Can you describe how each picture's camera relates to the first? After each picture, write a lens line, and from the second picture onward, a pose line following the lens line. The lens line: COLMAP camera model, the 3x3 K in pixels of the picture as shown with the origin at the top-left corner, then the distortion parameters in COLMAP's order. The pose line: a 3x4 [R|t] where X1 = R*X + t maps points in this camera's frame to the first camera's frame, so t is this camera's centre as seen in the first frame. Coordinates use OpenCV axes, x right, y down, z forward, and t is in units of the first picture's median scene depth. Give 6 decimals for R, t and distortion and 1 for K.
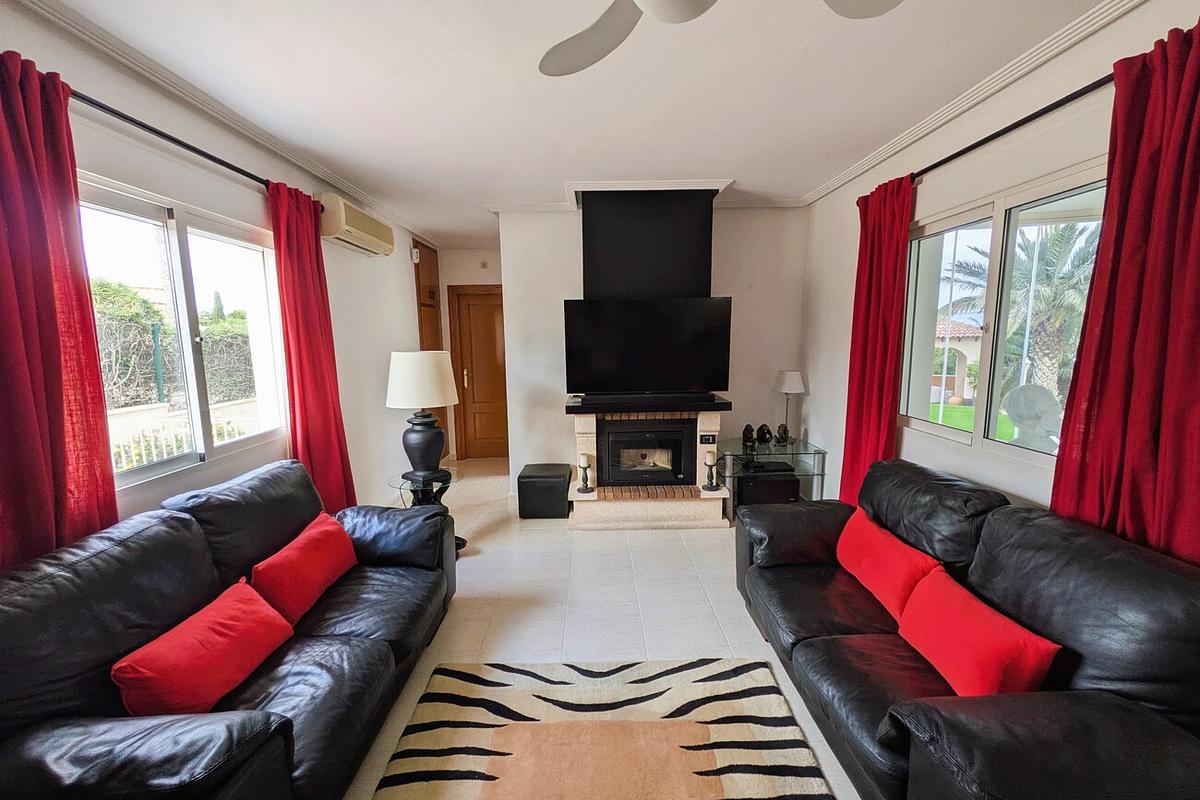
lens RADIAL K [[467.1, 0, 602.1], [0, 467.1, 398.5], [0, 0, 1]] dist [-0.001580, -0.000673]
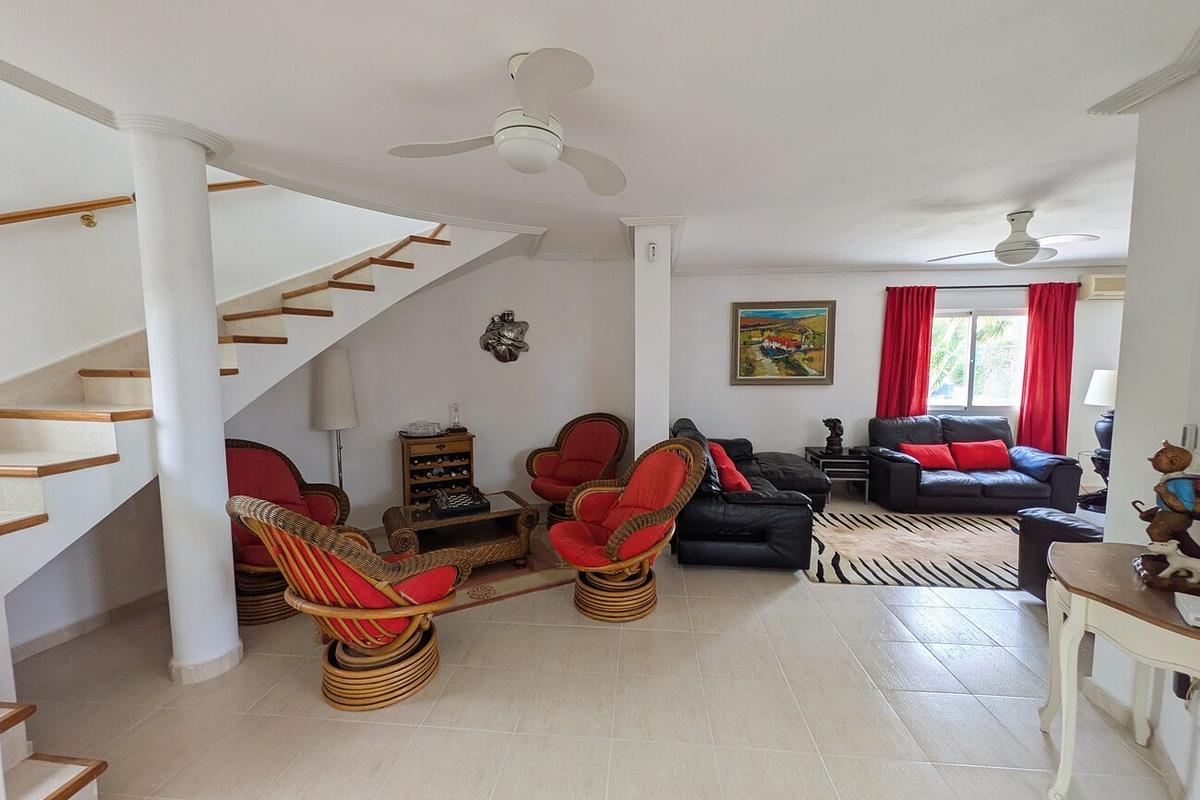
lens RADIAL K [[467.1, 0, 601.9], [0, 467.1, 404.1], [0, 0, 1]] dist [-0.001580, -0.000673]
pose [[-0.124594, 0.081418, -0.988862, 1.686845], [-0.134630, 0.986023, 0.098147, 0.111158], [0.983032, 0.145359, -0.111891, -0.578402]]
